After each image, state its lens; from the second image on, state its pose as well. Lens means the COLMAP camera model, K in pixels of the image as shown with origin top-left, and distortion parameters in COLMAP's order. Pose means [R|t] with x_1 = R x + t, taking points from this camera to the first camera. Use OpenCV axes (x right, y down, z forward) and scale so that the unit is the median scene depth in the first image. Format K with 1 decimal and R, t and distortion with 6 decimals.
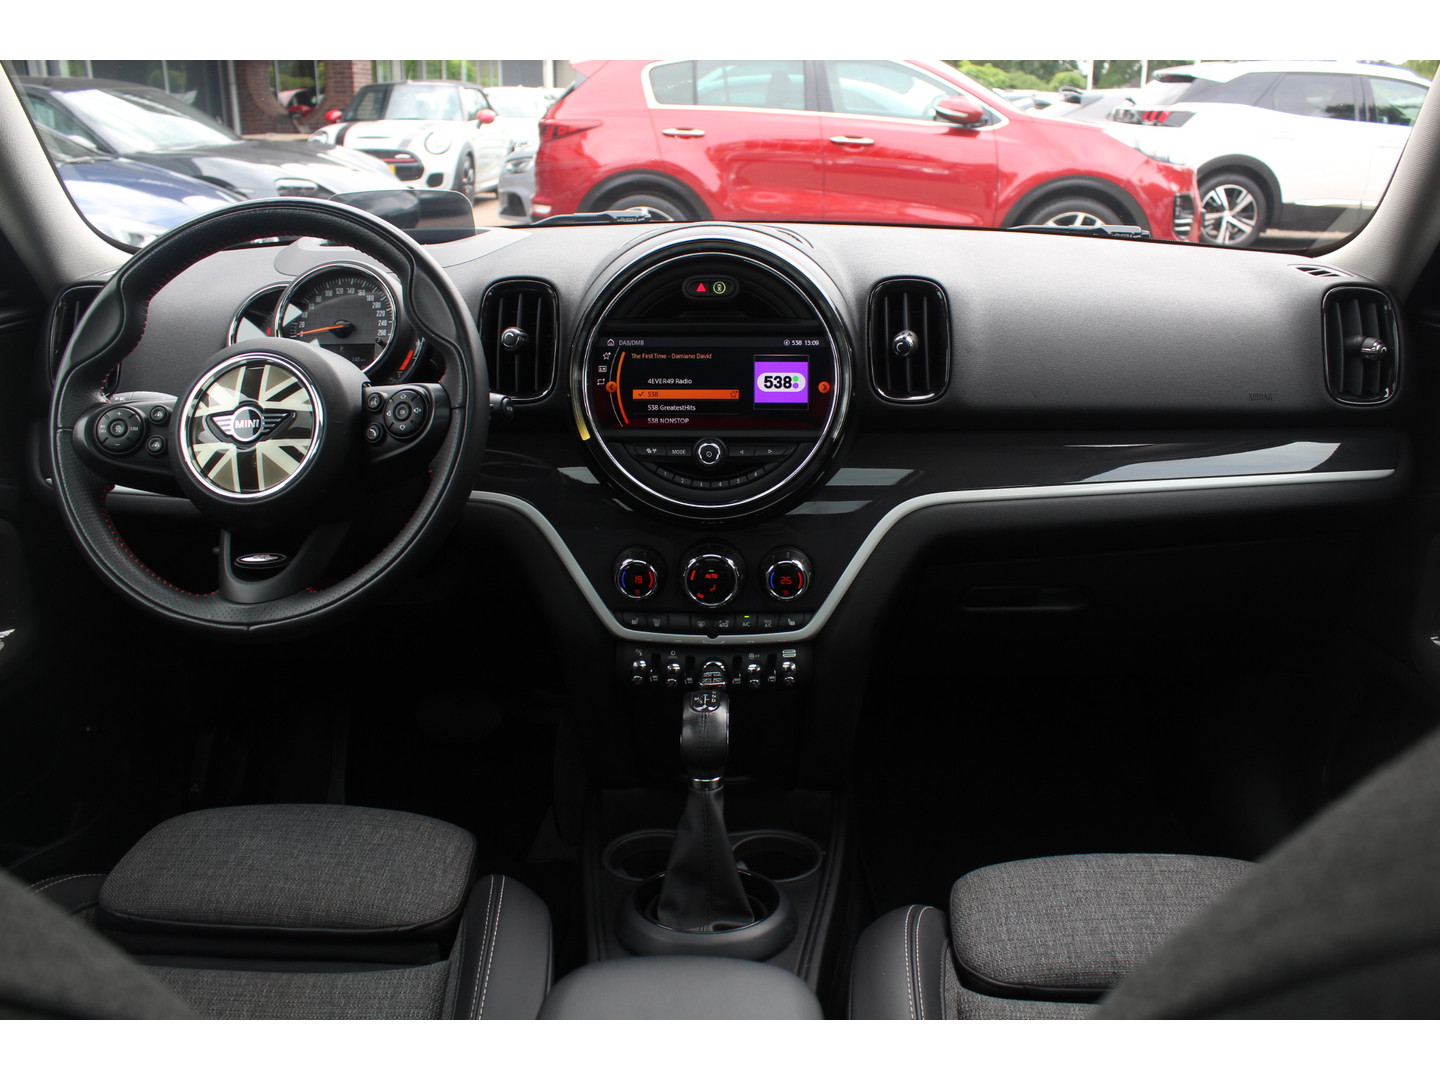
lens RADIAL K [[1202.0, 0, 721.2], [0, 1202.0, 521.7], [0, 0, 1]] dist [-0.169915, 0.159549]
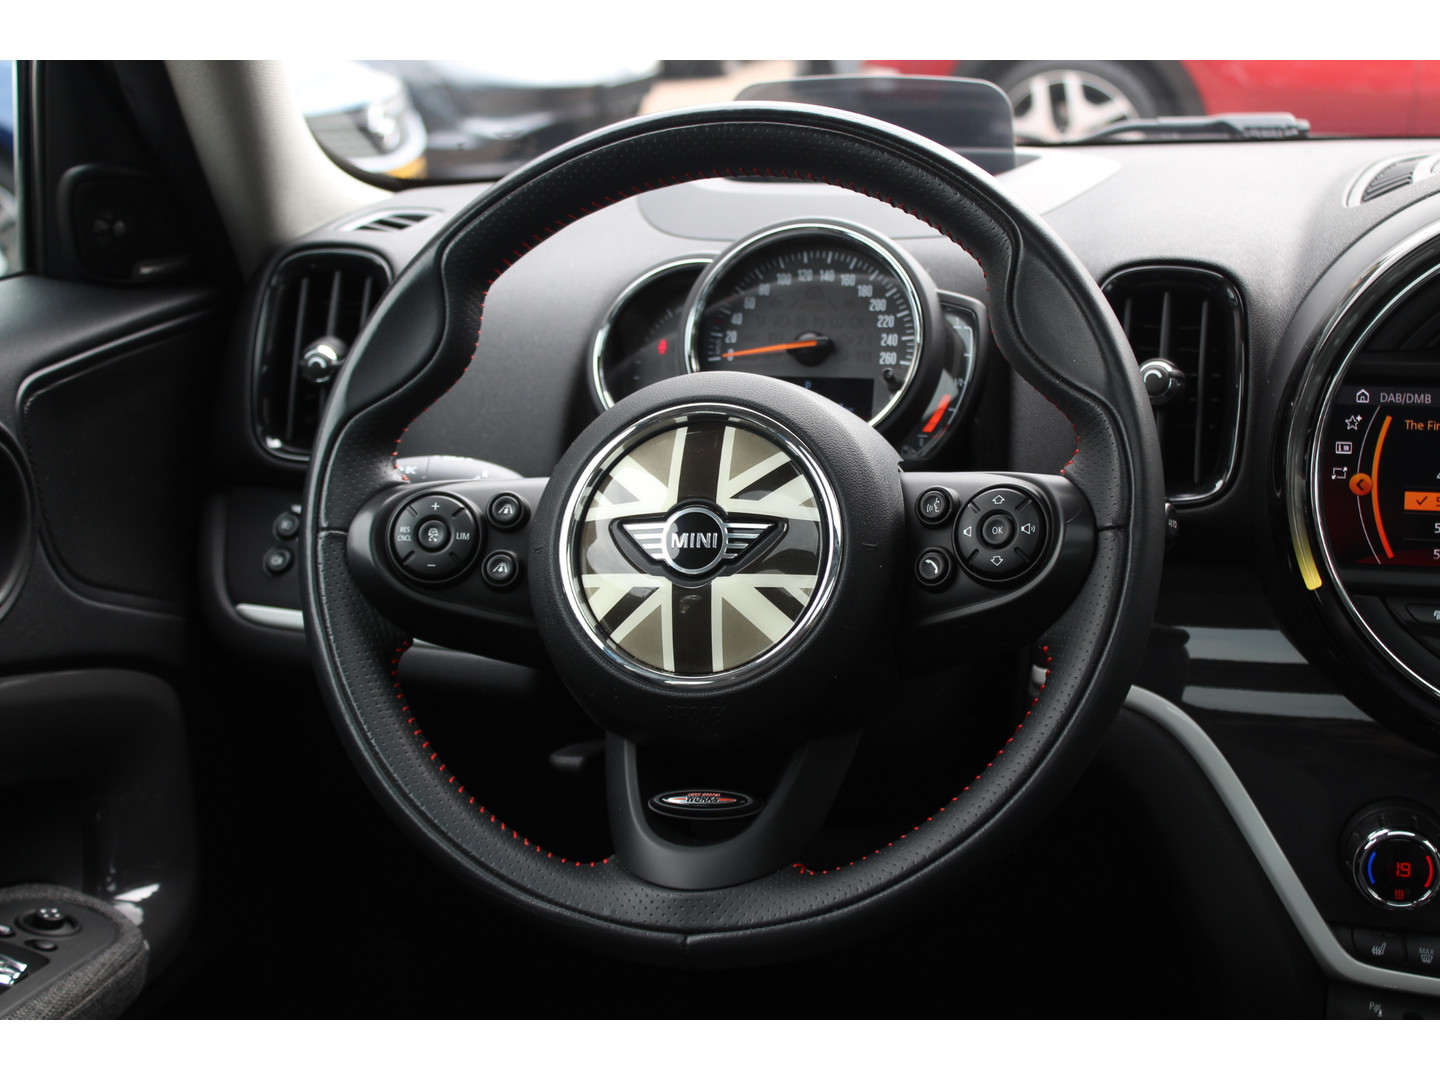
lens RADIAL K [[2176.5, 0, 712.1], [0, 2176.5, 519.5], [0, 0, 1]] dist [-0.044953, 0.176259]
pose [[0.980936, 0.036509, -0.190873, -0.185500], [-0.046665, 0.997709, -0.048984, -0.040019], [0.188647, 0.056958, 0.980392, 0.049385]]
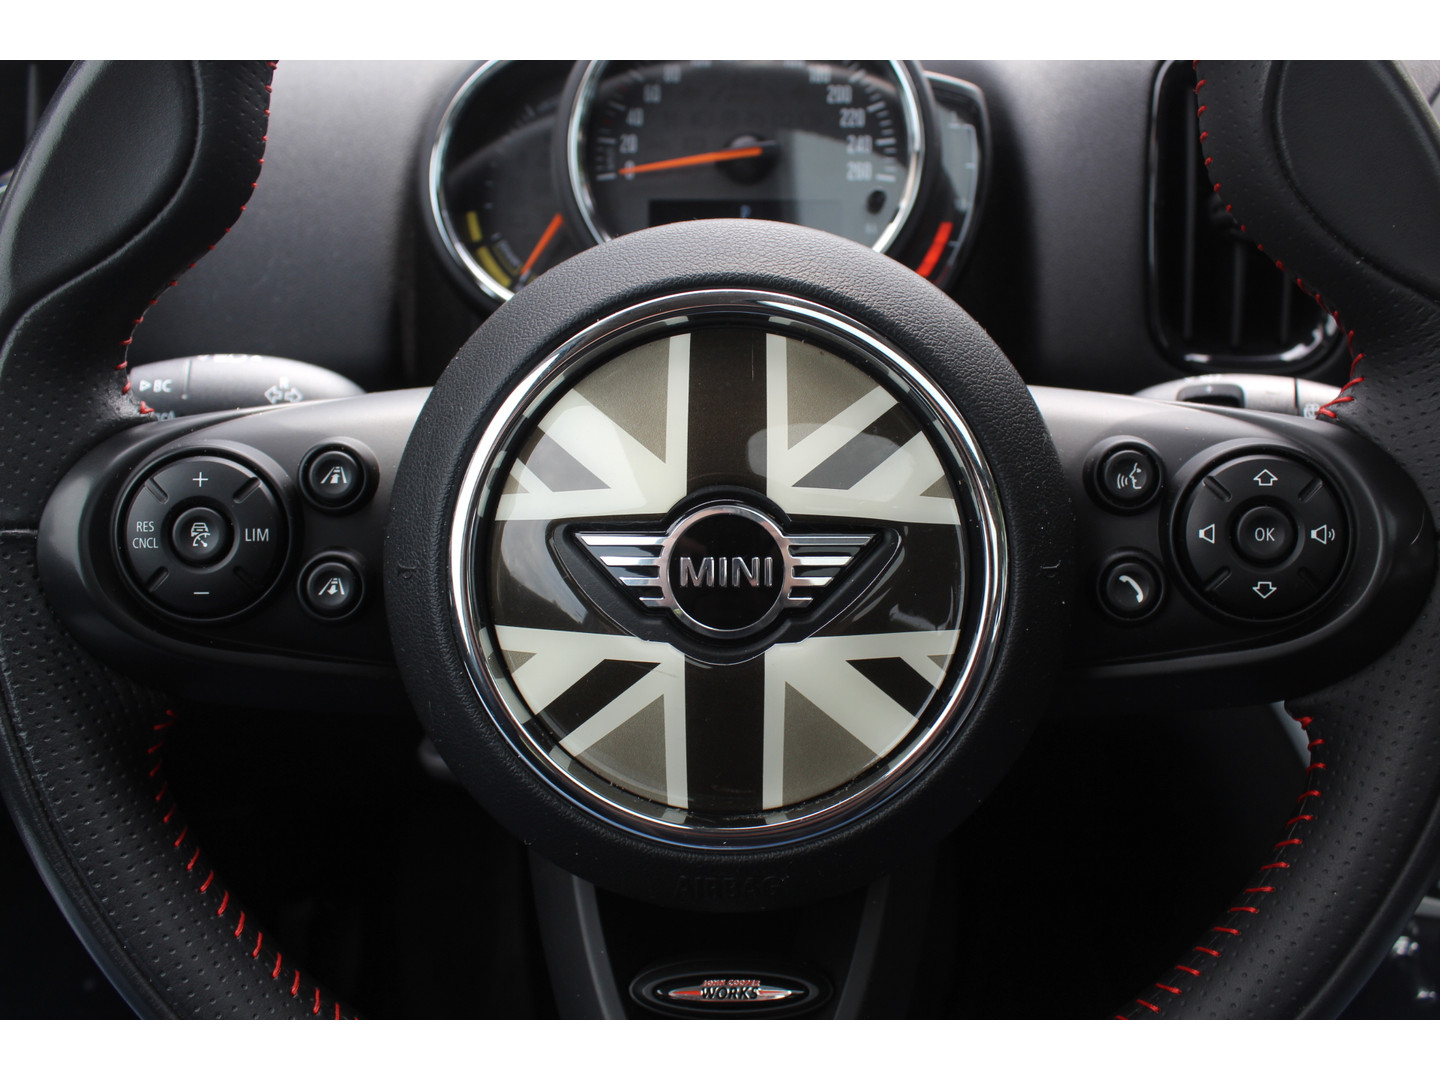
lens RADIAL K [[1263.7, 0, 720.0], [0, 1263.7, 540.0], [0, 0, 1]] dist [-0.109257, 0.006049]
pose [[0.998802, 0.033253, 0.035886, -0.362344], [-0.039075, 0.983587, 0.176151, -0.122416], [-0.029440, -0.177342, 0.983709, 0.627824]]
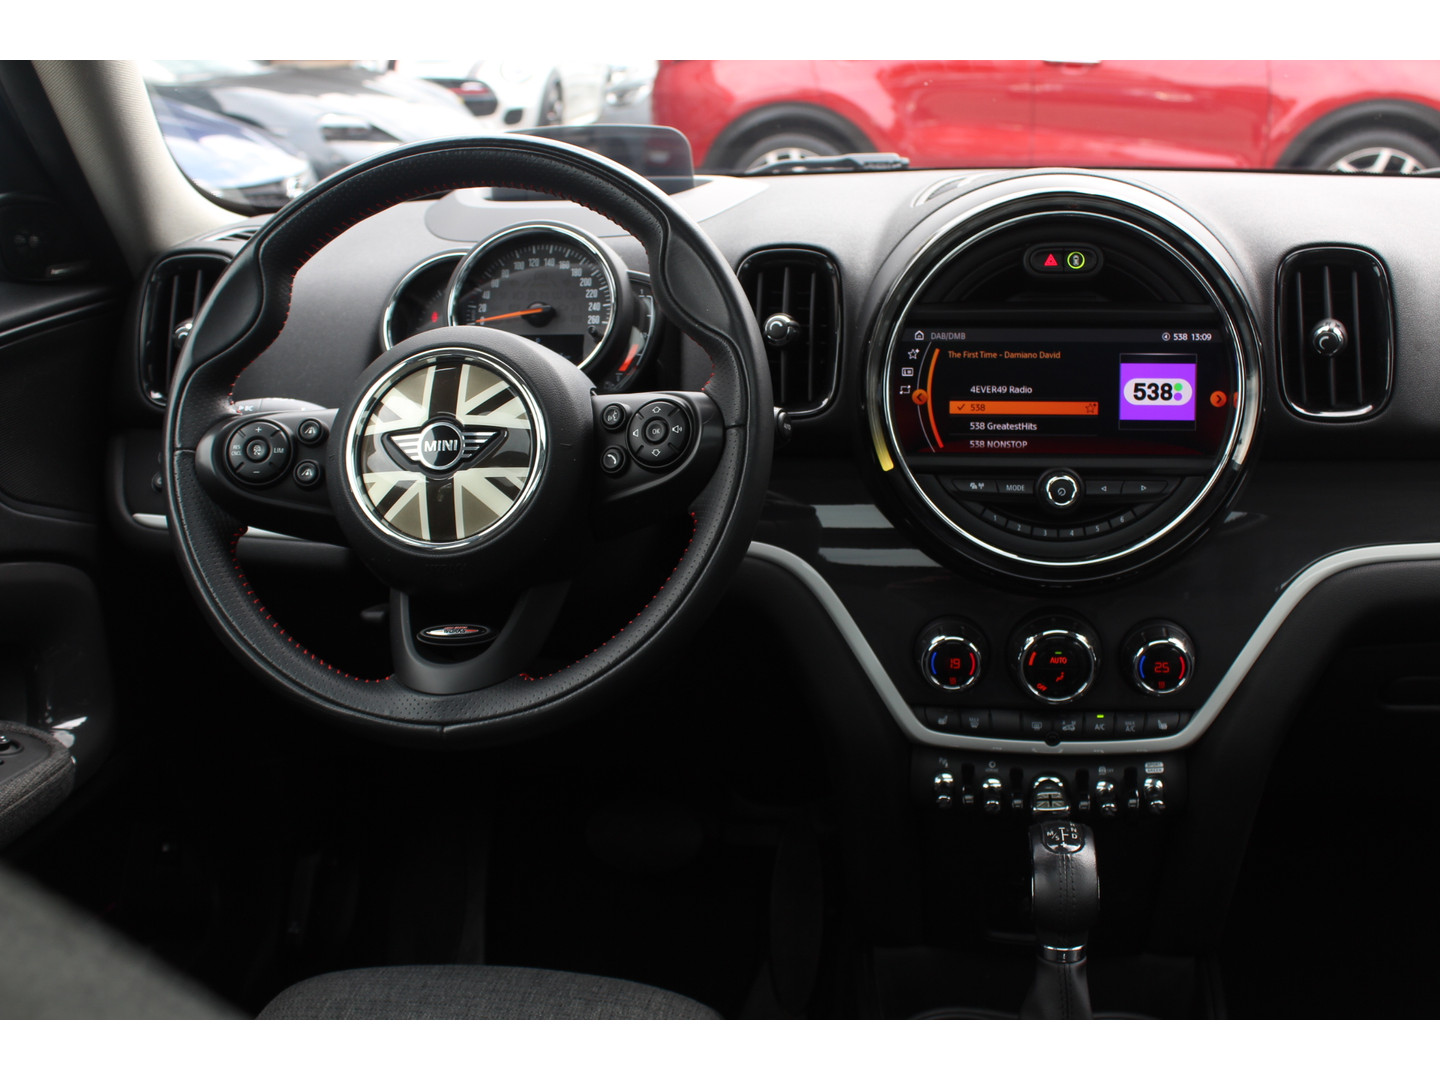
lens RADIAL K [[1557.8, 0, 715.8], [0, 1557.8, 524.6], [0, 0, 1]] dist [-0.119299, 0.181713]
pose [[0.995626, 0.008380, -0.093052, -0.126794], [-0.010404, 0.999719, -0.021297, -0.014077], [0.092847, 0.022172, 0.995433, 0.054830]]
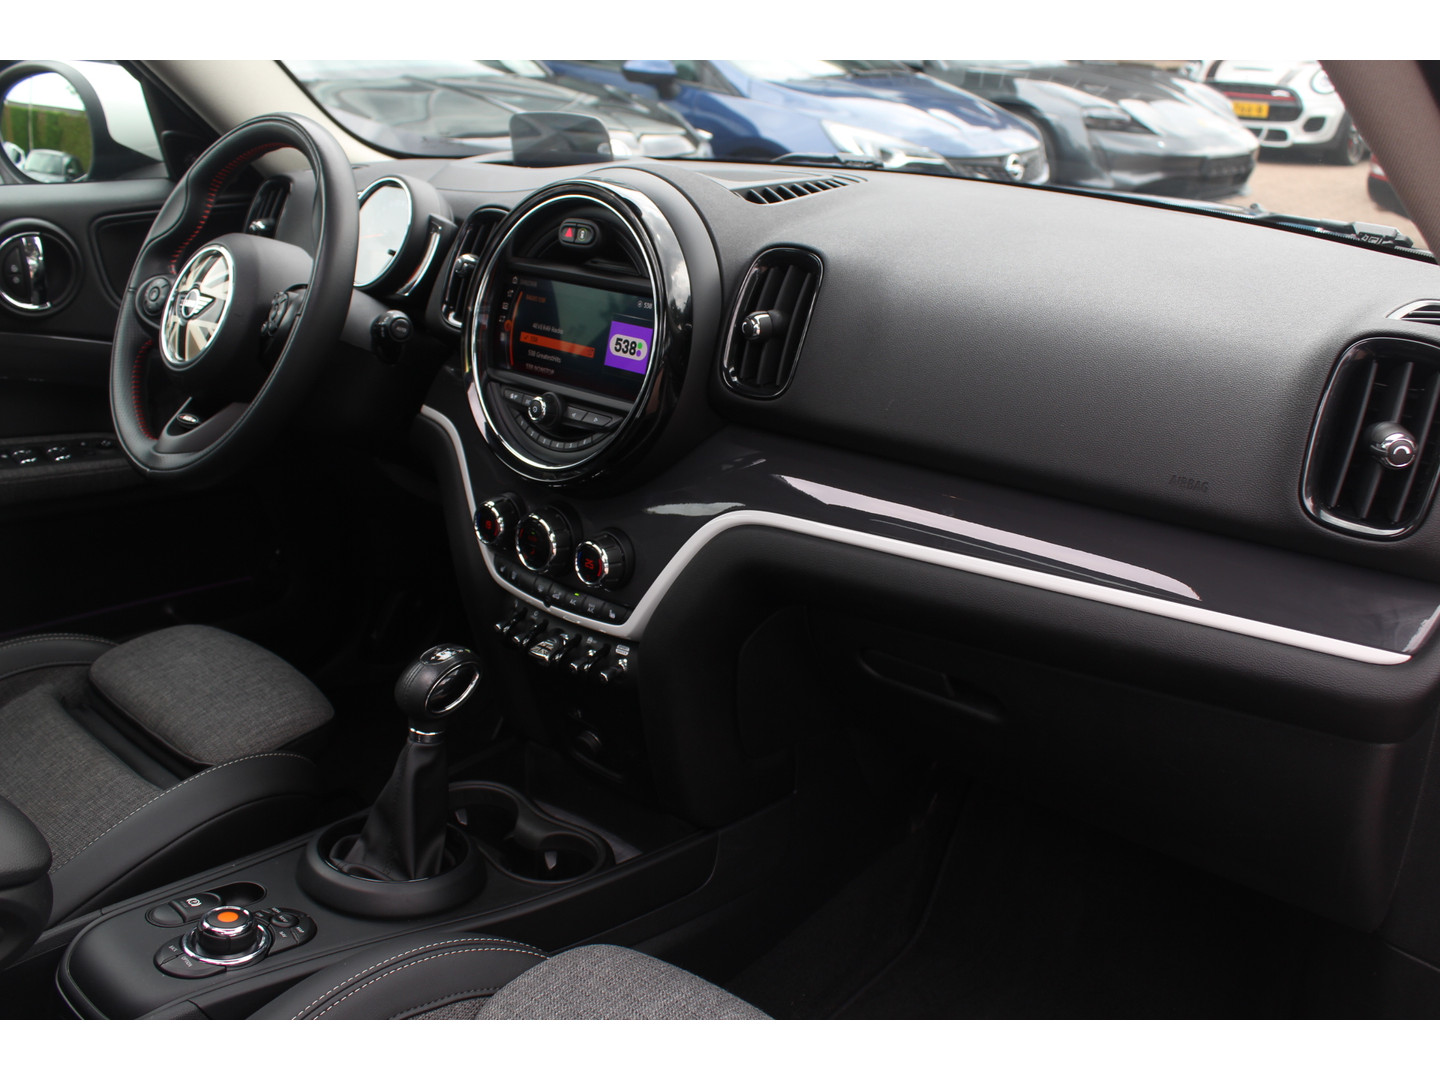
lens RADIAL K [[1347.5, 0, 716.6], [0, 1347.5, 501.5], [0, 0, 1]] dist [-0.095503, 0.009635]
pose [[0.749910, 0.226185, -0.621672, 0.749860], [-0.224664, 0.970958, 0.082261, -0.101697], [0.622223, 0.077979, 0.778946, 0.265751]]
